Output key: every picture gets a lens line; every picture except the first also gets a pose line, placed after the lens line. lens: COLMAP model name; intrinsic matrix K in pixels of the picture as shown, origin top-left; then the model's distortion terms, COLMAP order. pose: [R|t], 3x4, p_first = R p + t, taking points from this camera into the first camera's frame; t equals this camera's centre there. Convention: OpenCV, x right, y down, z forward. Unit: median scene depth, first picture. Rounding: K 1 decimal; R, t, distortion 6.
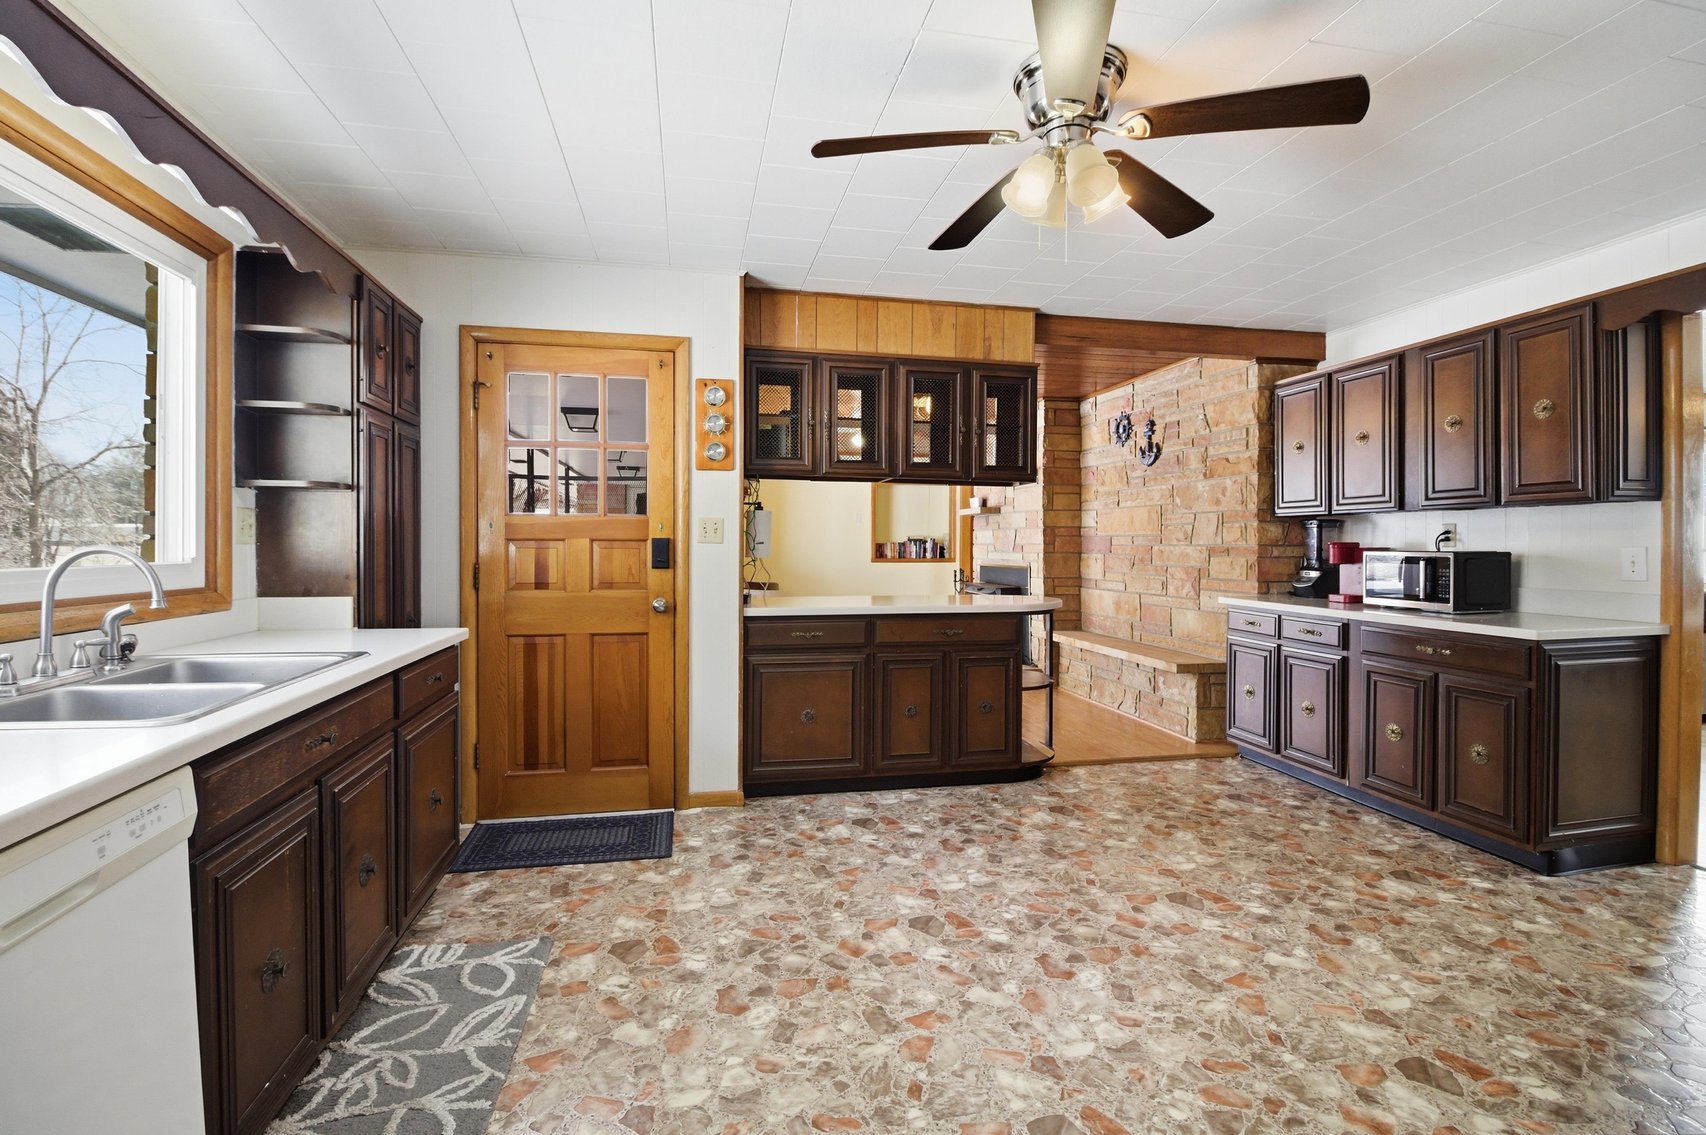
lens RADIAL K [[781.8, 0, 848.1], [0, 781.8, 552.6], [0, 0, 1]] dist [-0.003295, -0.010377]
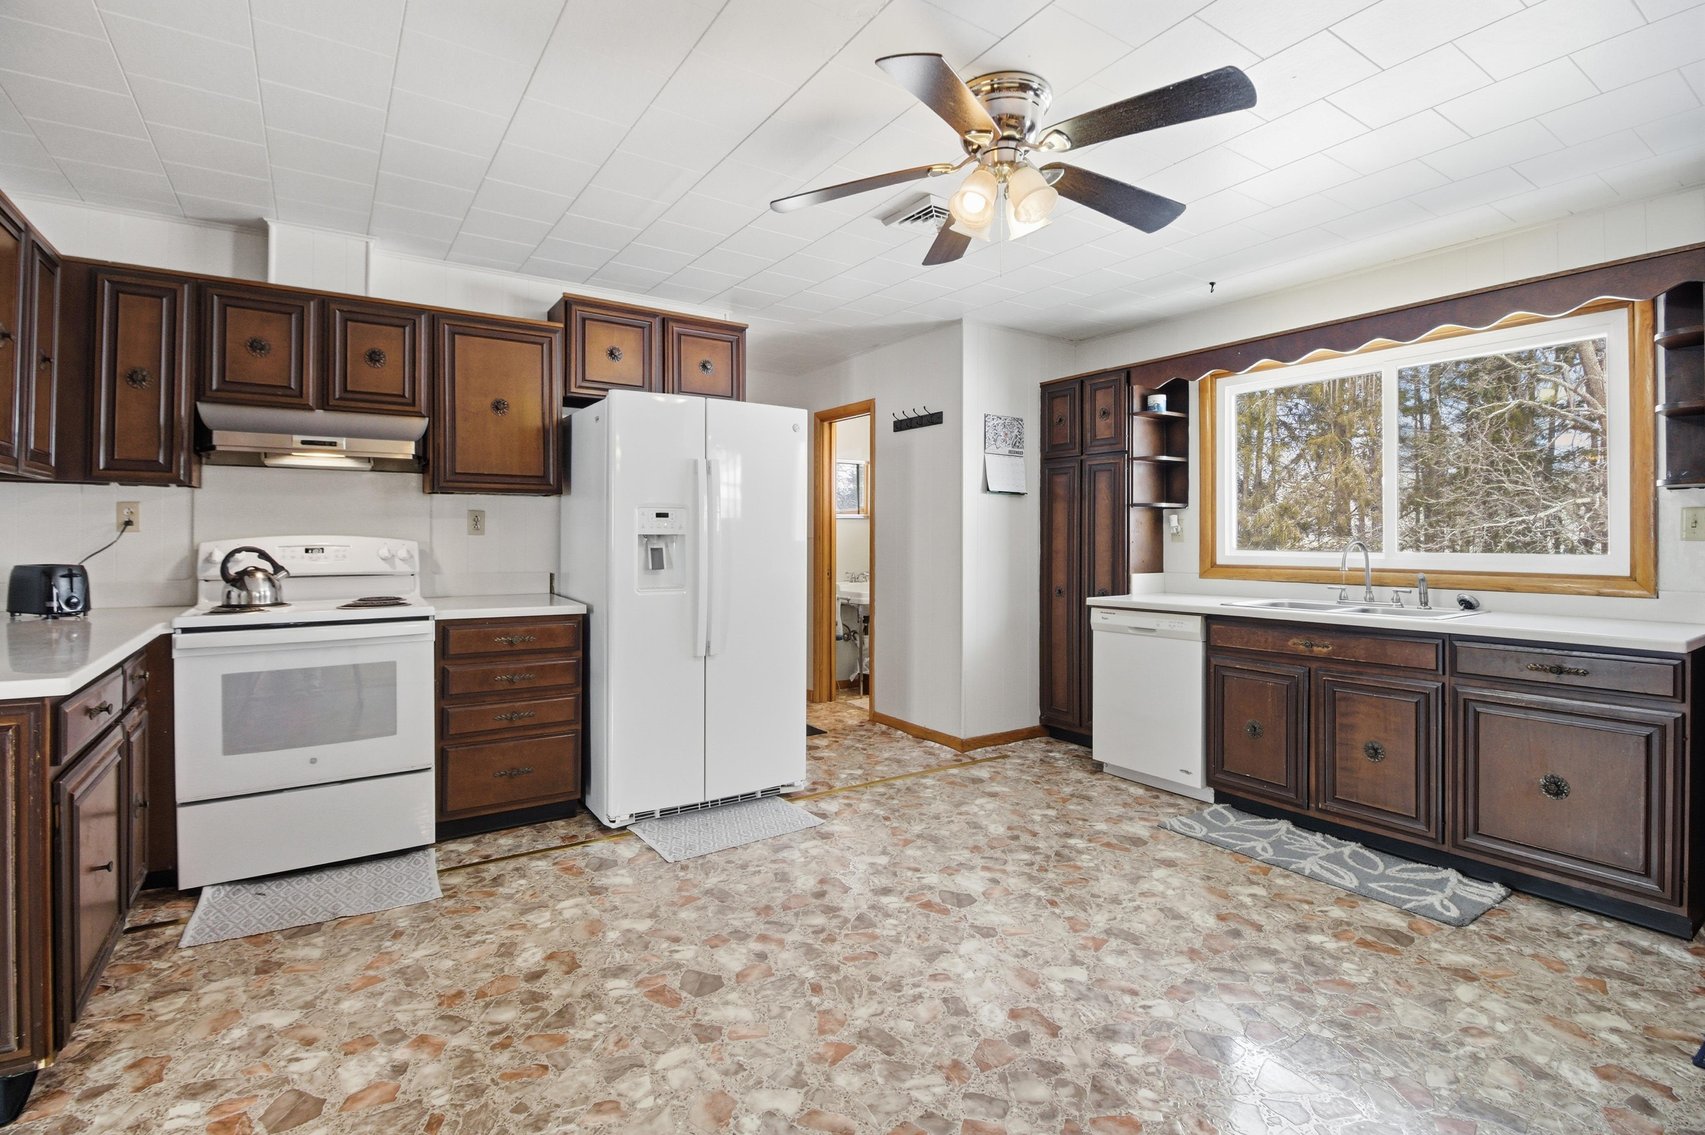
lens RADIAL K [[785.5, 0, 841.1], [0, 785.5, 537.4], [0, 0, 1]] dist [-0.017216, -0.000540]
pose [[-0.926521, -0.005812, -0.376197, 0.584181], [-0.009575, 0.999921, 0.008134, -0.010248], [0.376120, 0.011138, -0.926504, 1.263572]]
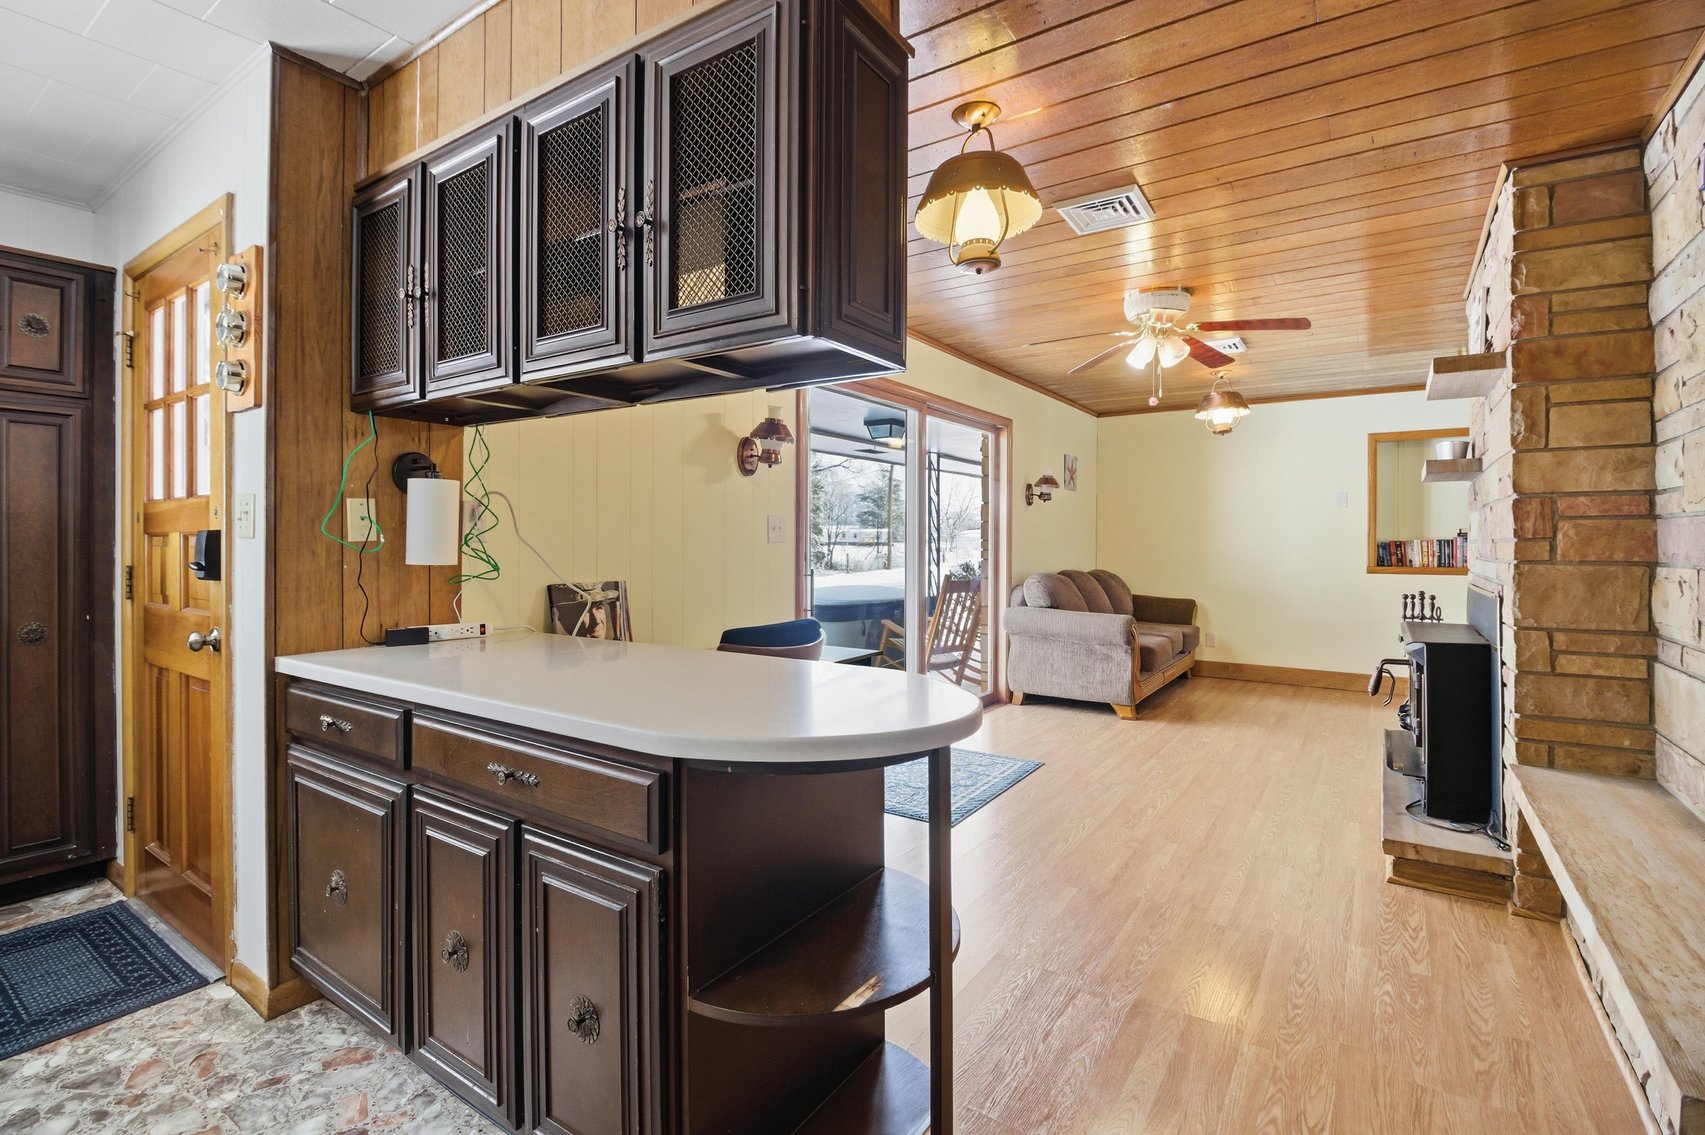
lens RADIAL K [[785.5, 0, 841.1], [0, 785.5, 537.4], [0, 0, 1]] dist [-0.017216, -0.000540]
pose [[0.696434, -0.006732, -0.717589, 0.630282], [-0.007055, 0.999843, -0.016227, -0.007221], [0.717586, 0.016364, 0.696278, 1.064152]]
